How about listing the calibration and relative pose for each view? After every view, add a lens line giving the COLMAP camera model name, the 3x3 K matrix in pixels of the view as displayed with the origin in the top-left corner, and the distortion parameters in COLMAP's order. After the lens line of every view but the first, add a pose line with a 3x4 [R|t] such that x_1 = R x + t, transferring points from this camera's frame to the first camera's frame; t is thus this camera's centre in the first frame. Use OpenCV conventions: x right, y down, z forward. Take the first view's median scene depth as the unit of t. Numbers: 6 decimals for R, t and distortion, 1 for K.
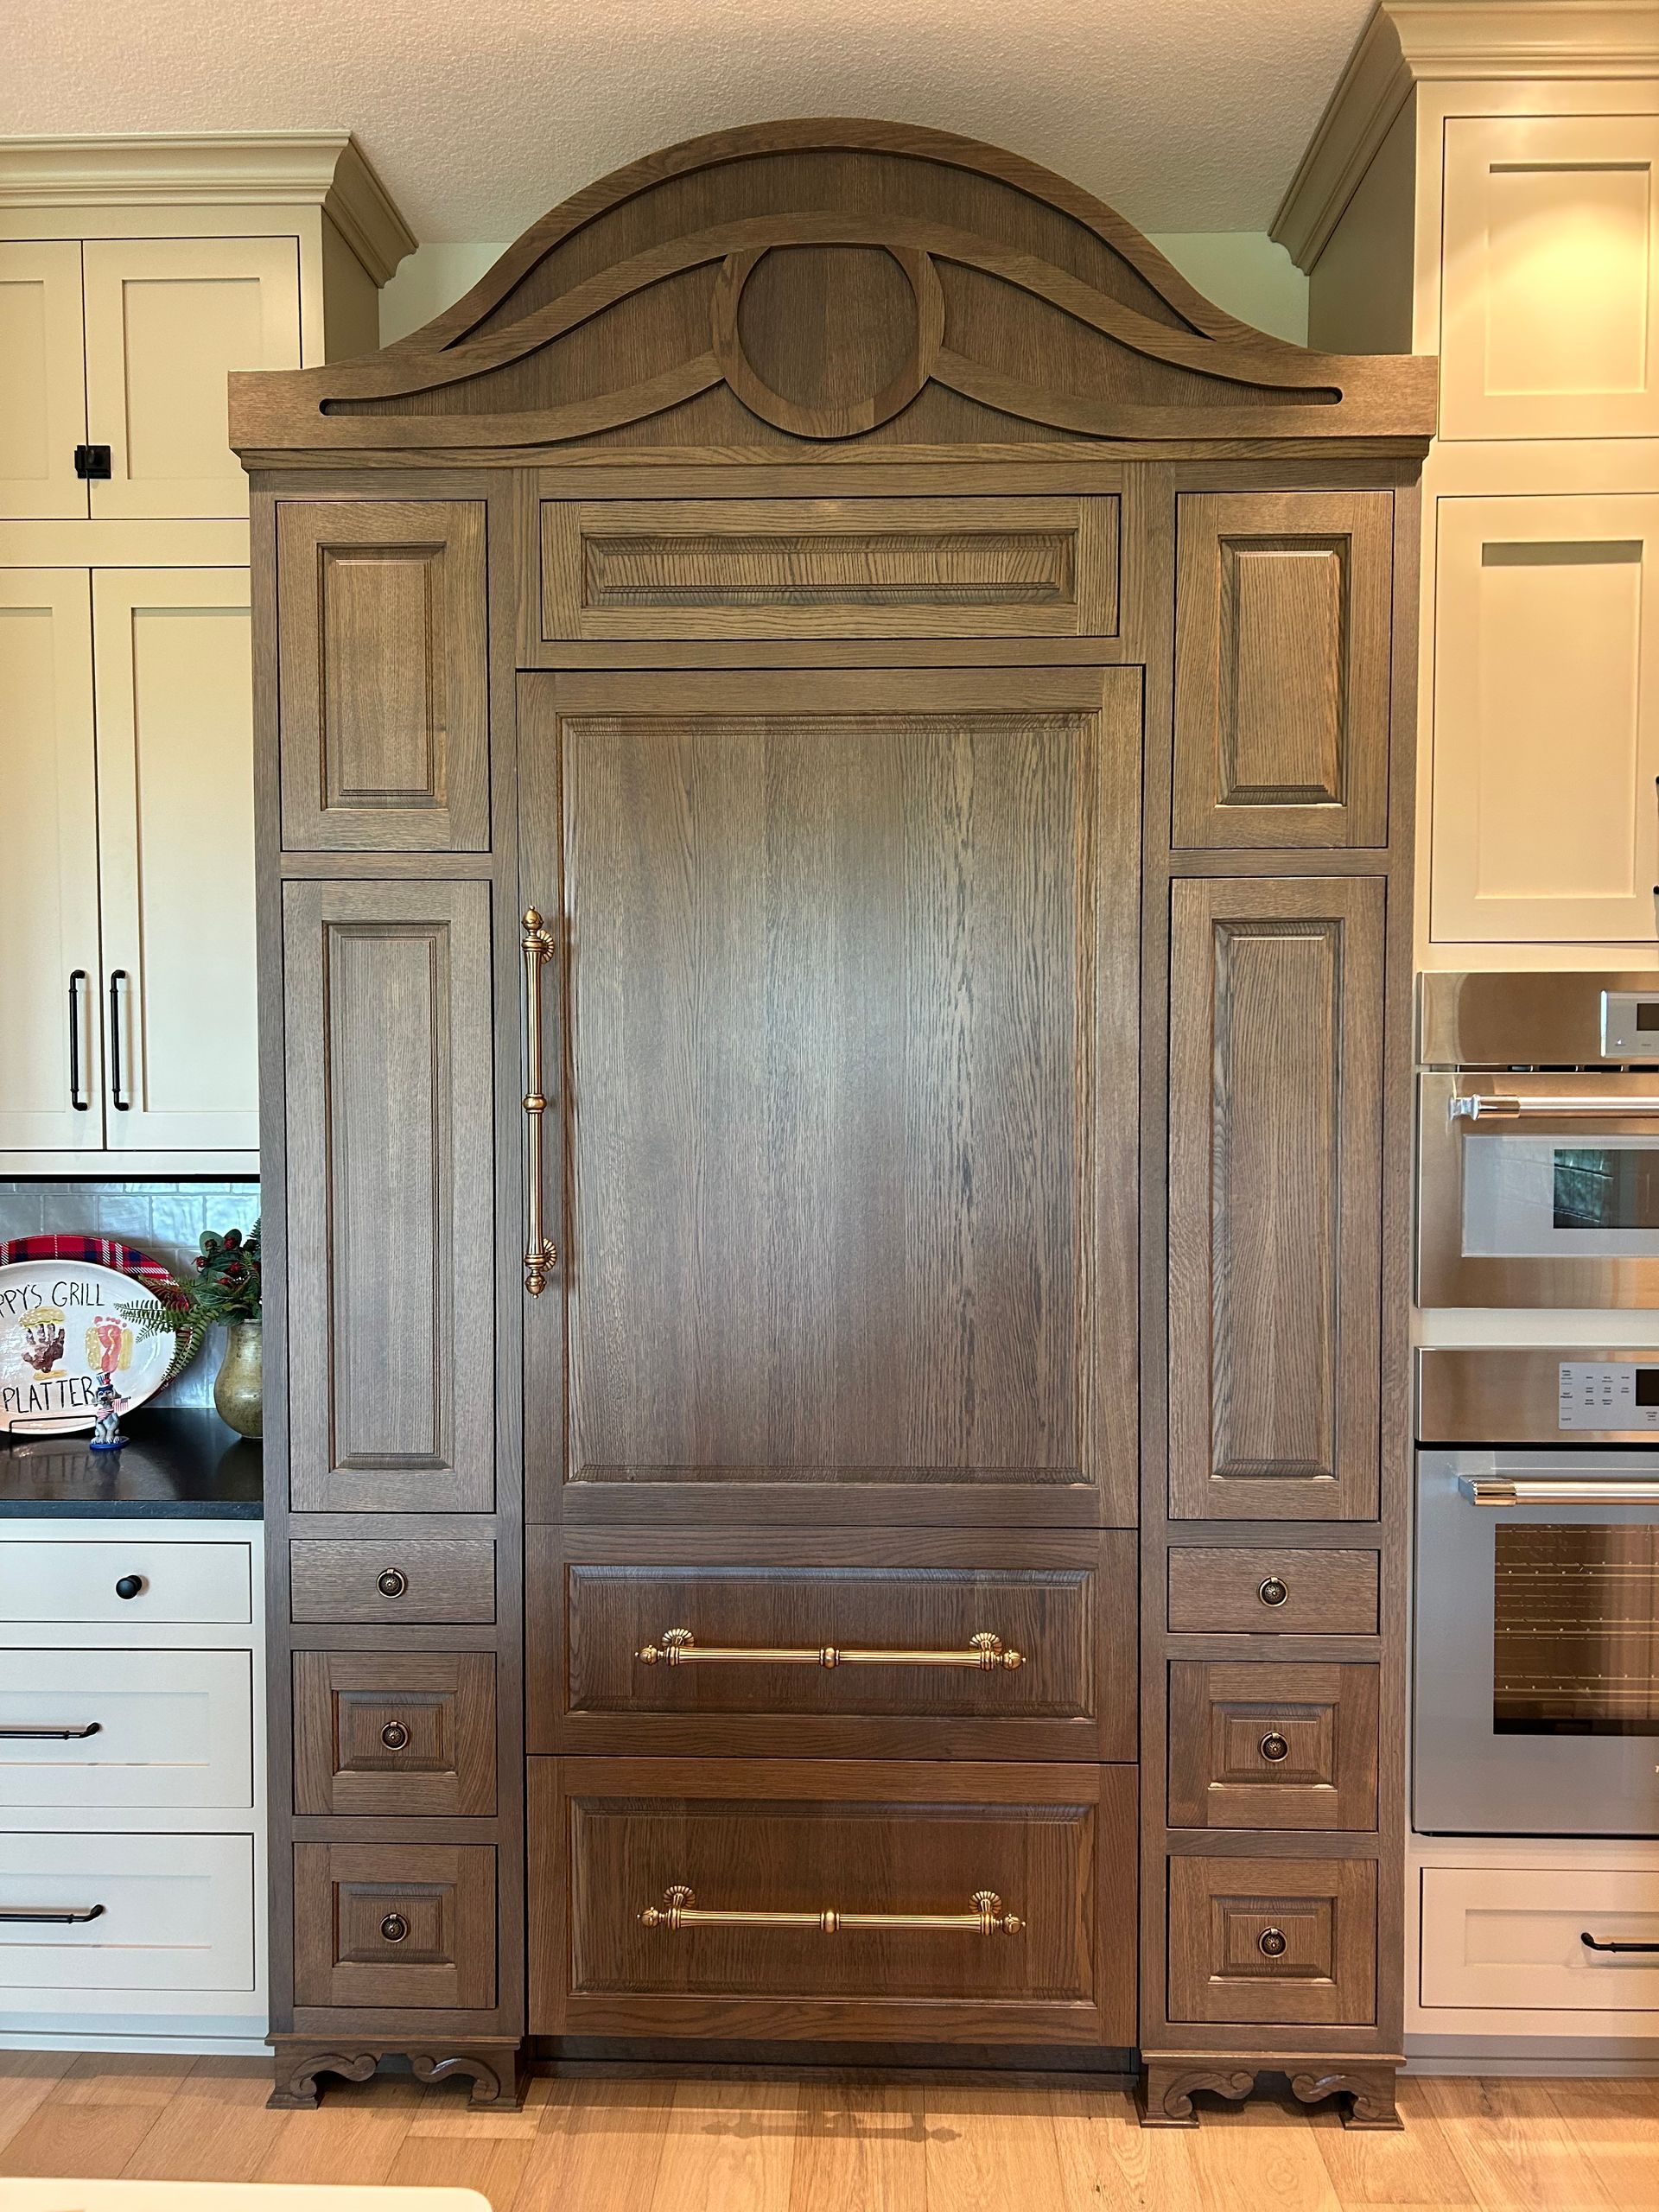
lens RADIAL K [[1660.3, 0, 825.3], [0, 1660.3, 1112.7], [0, 0, 1]] dist [0.026884, -0.021550]
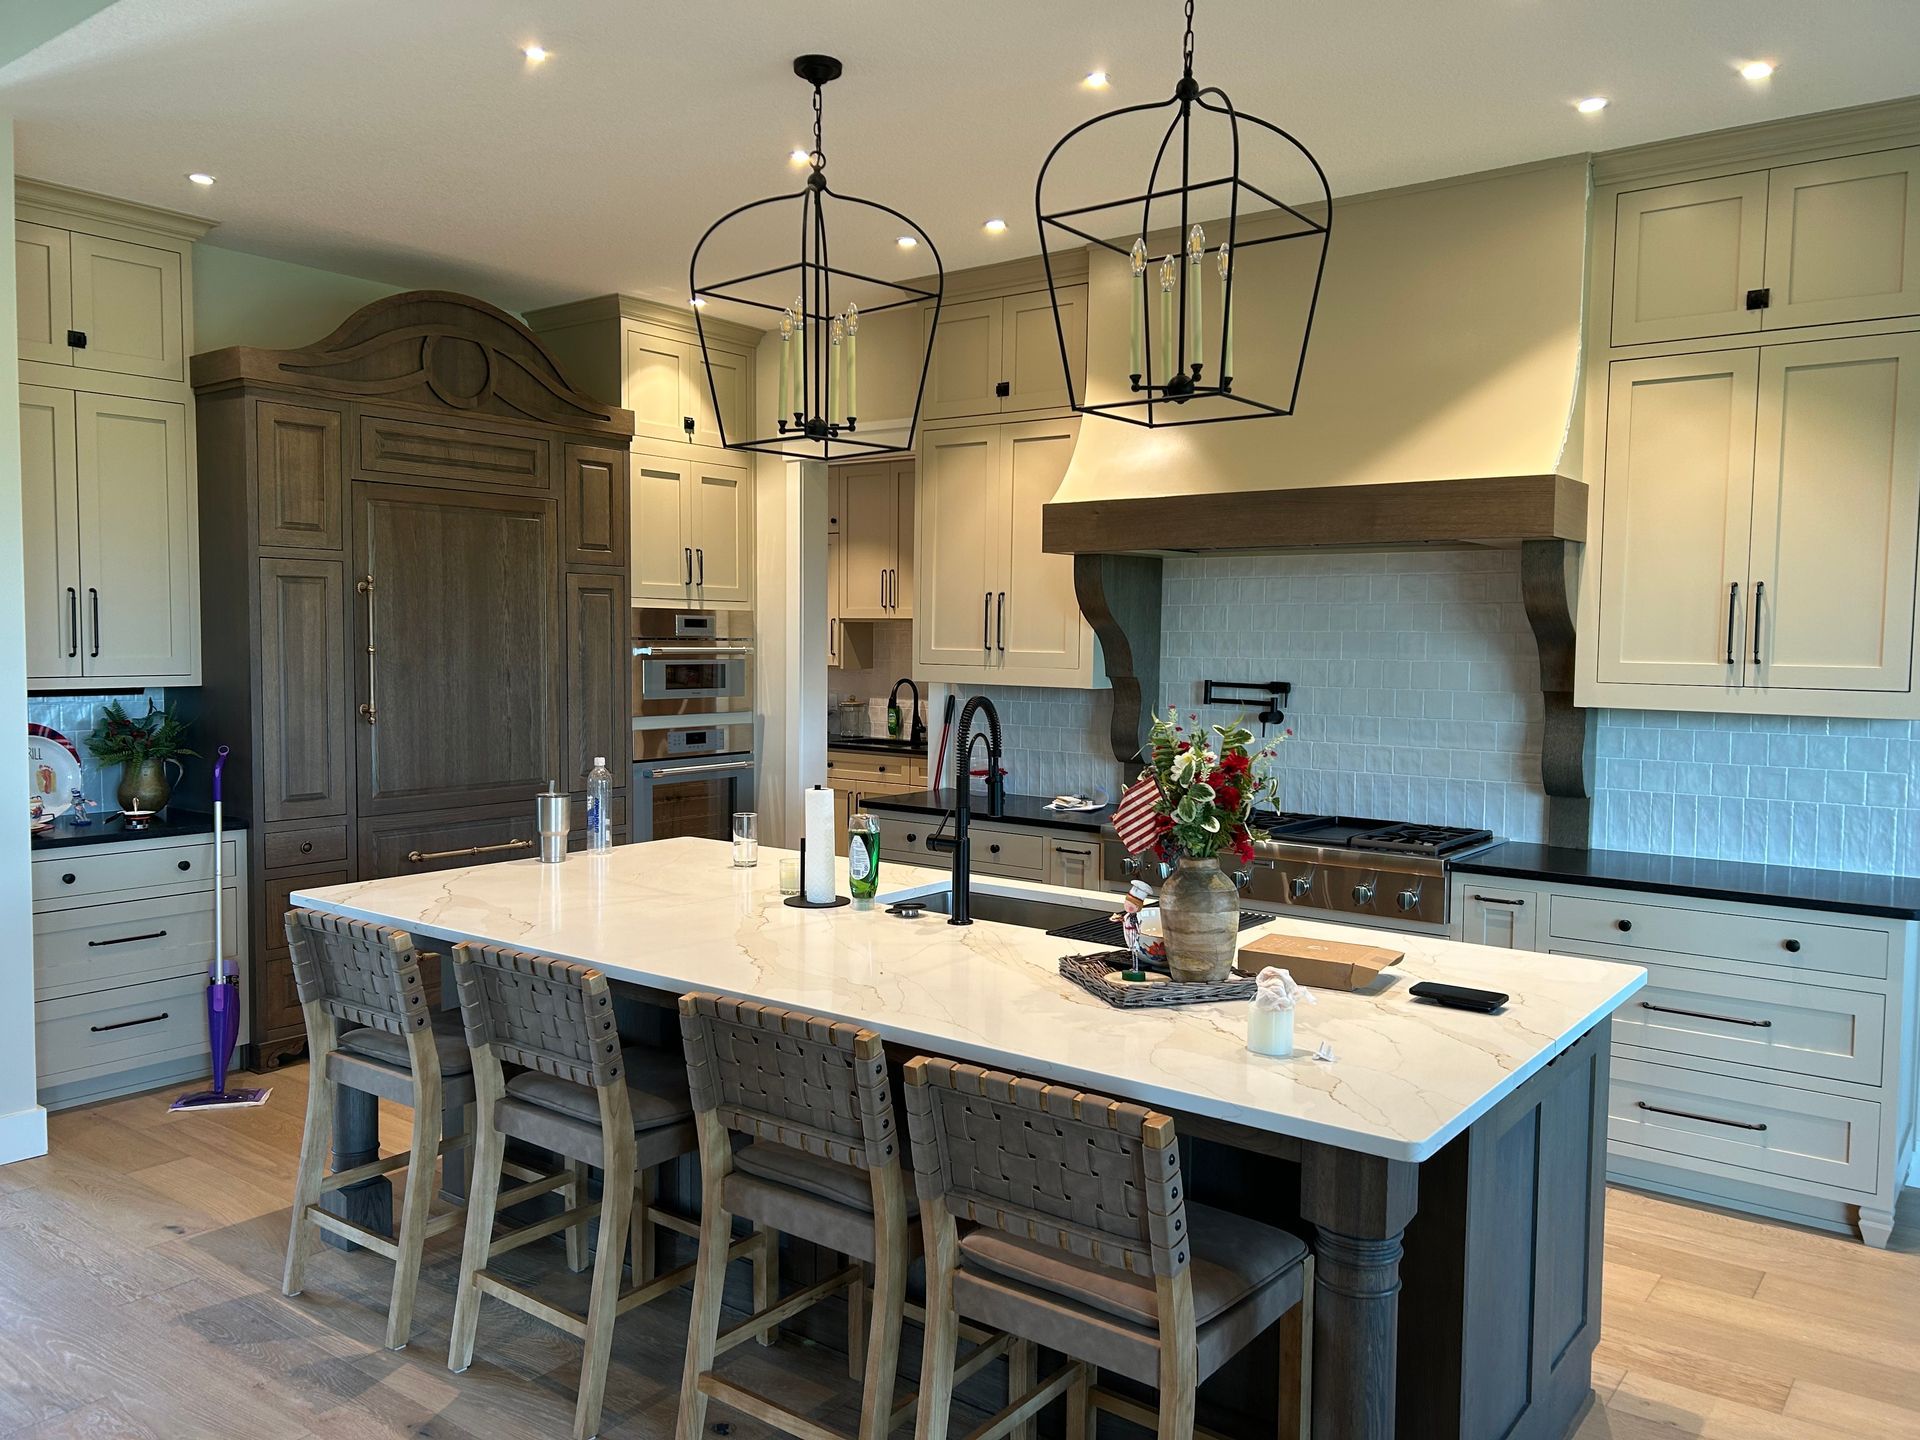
lens RADIAL K [[1441.1, 0, 959.4], [0, 1441.1, 726.9], [0, 0, 1]] dist [0.026884, -0.021550]
pose [[0.589113, -0.044350, 0.806833, -1.429924], [0.030181, 0.999004, 0.032876, 0.066441], [-0.807487, 0.004984, 0.589865, -1.045094]]
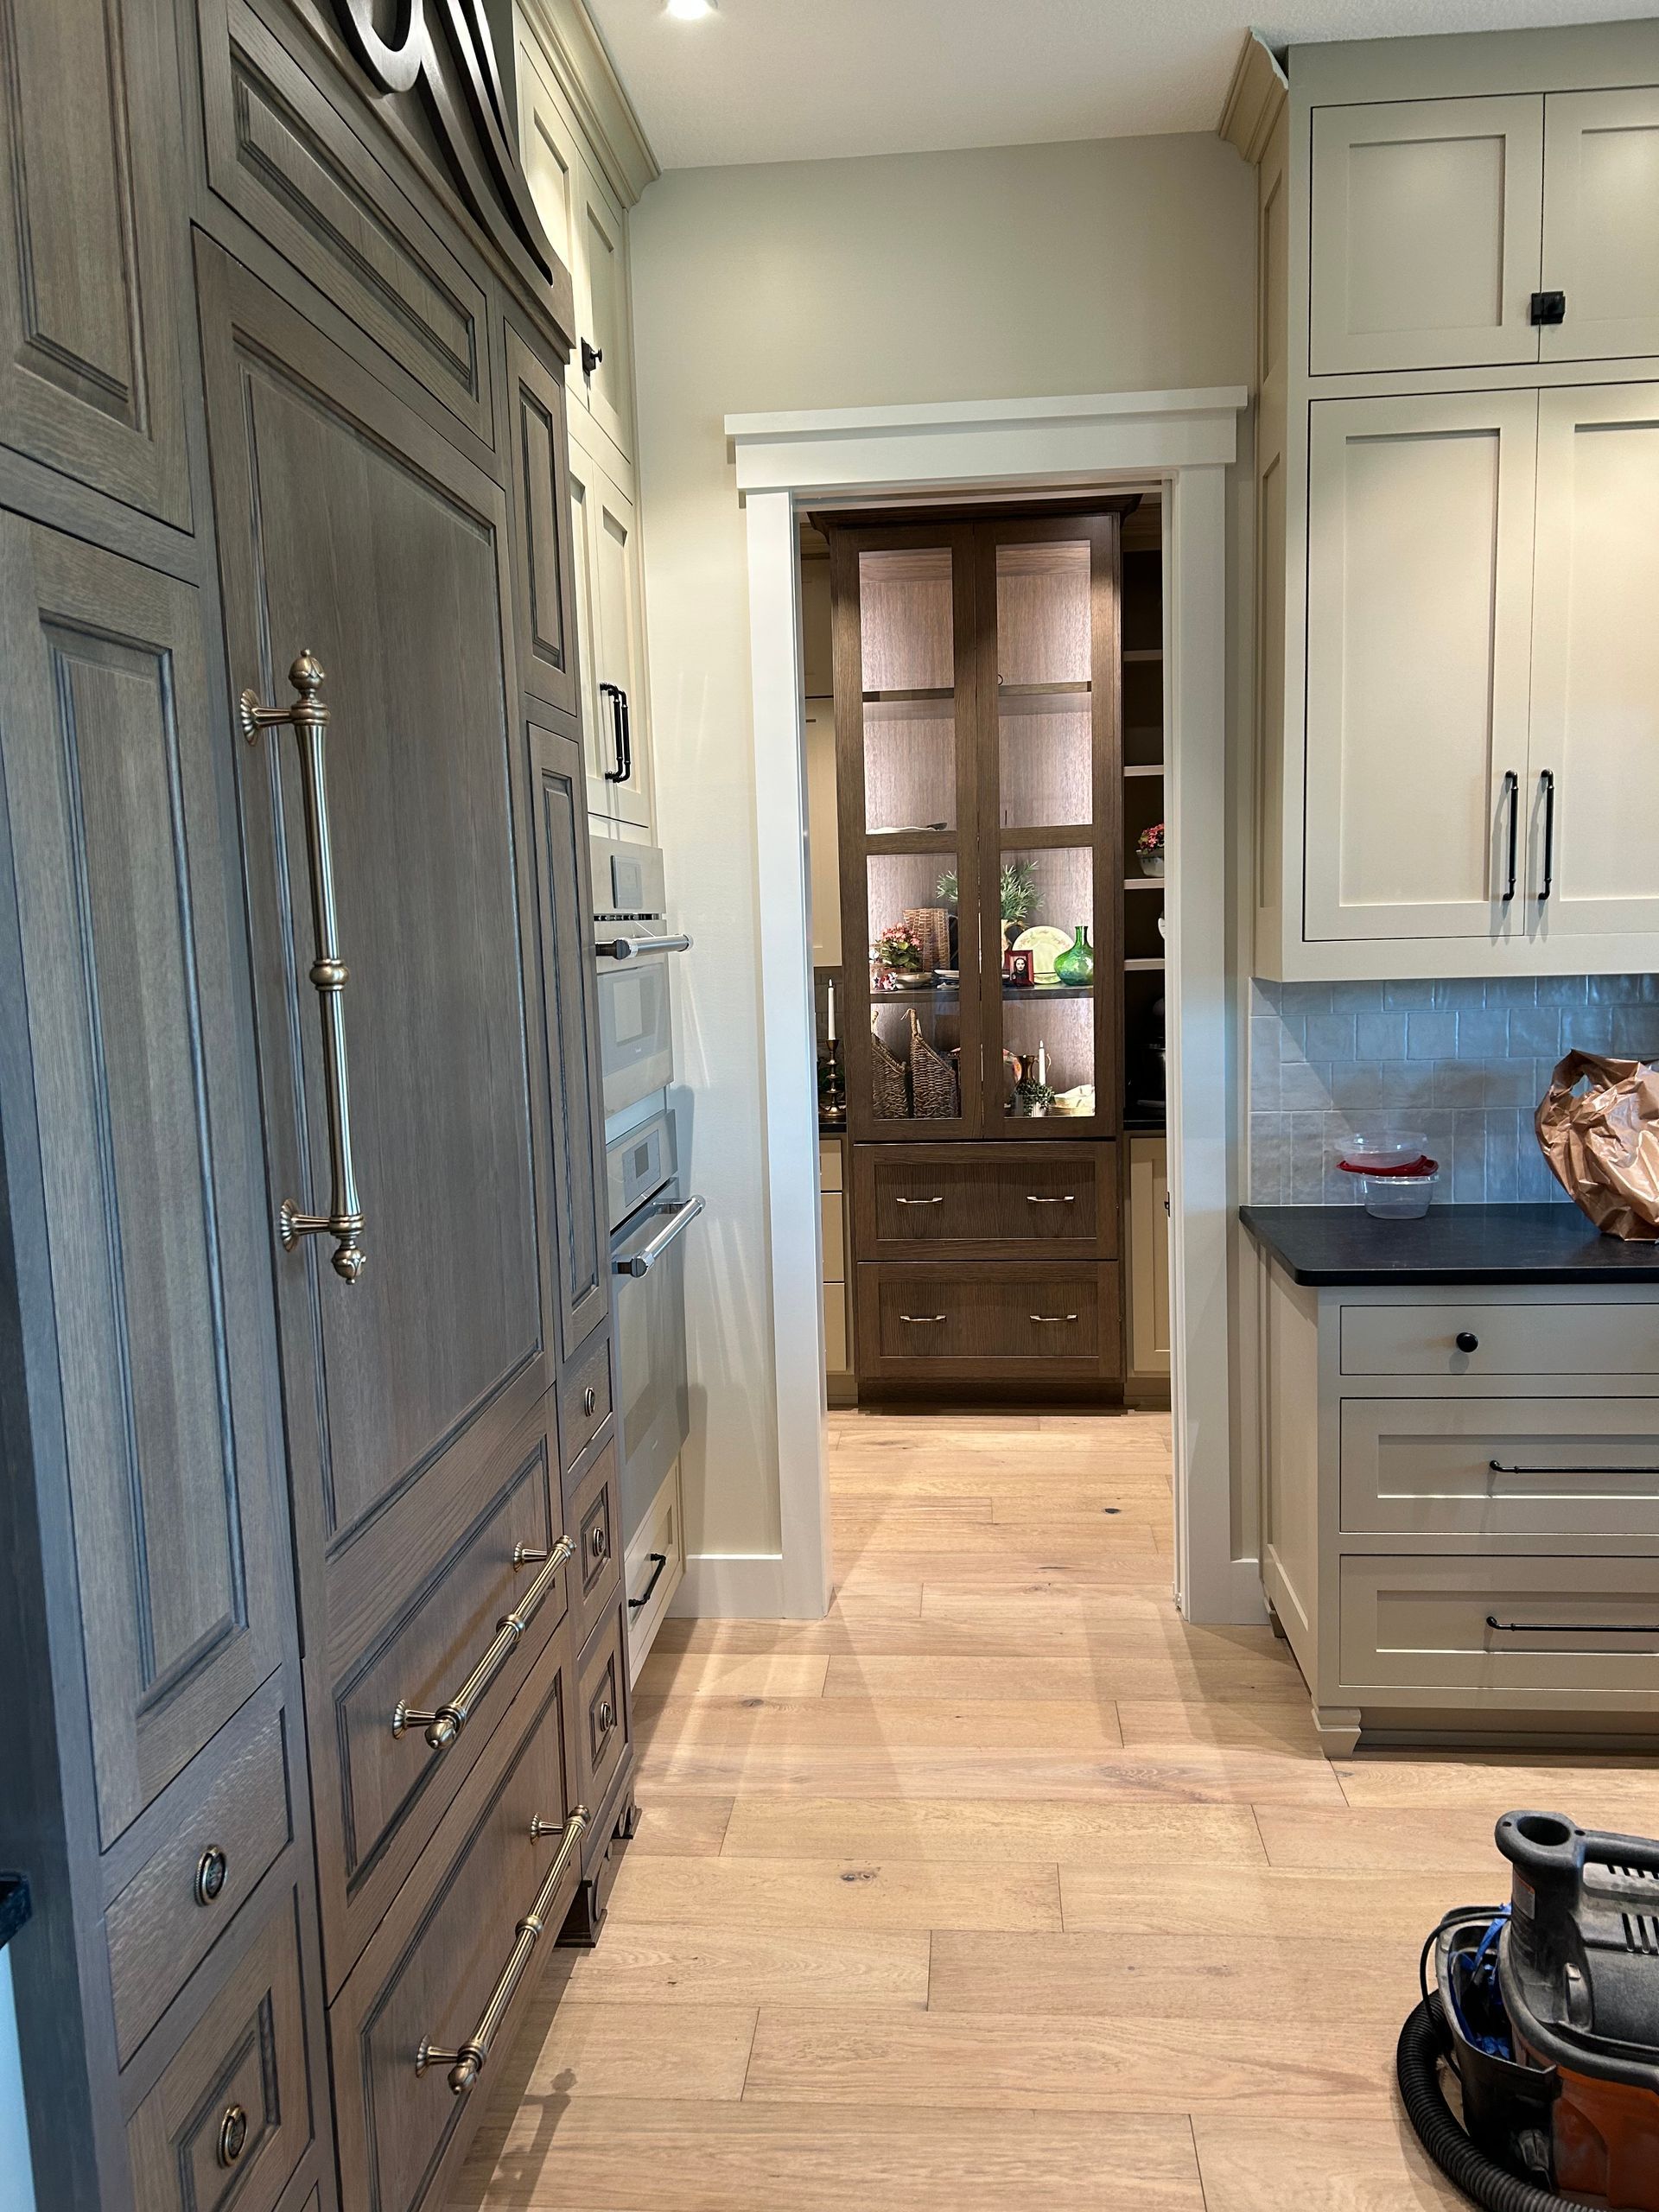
lens RADIAL K [[1660.3, 0, 825.9], [0, 1660.3, 1111.3], [0, 0, 1]] dist [0.026884, -0.021550]
pose [[0.061902, -0.119862, 0.990859, -0.766627], [0.084725, 0.989810, 0.114442, -0.010777], [-0.994480, 0.076867, 0.071427, 0.747807]]
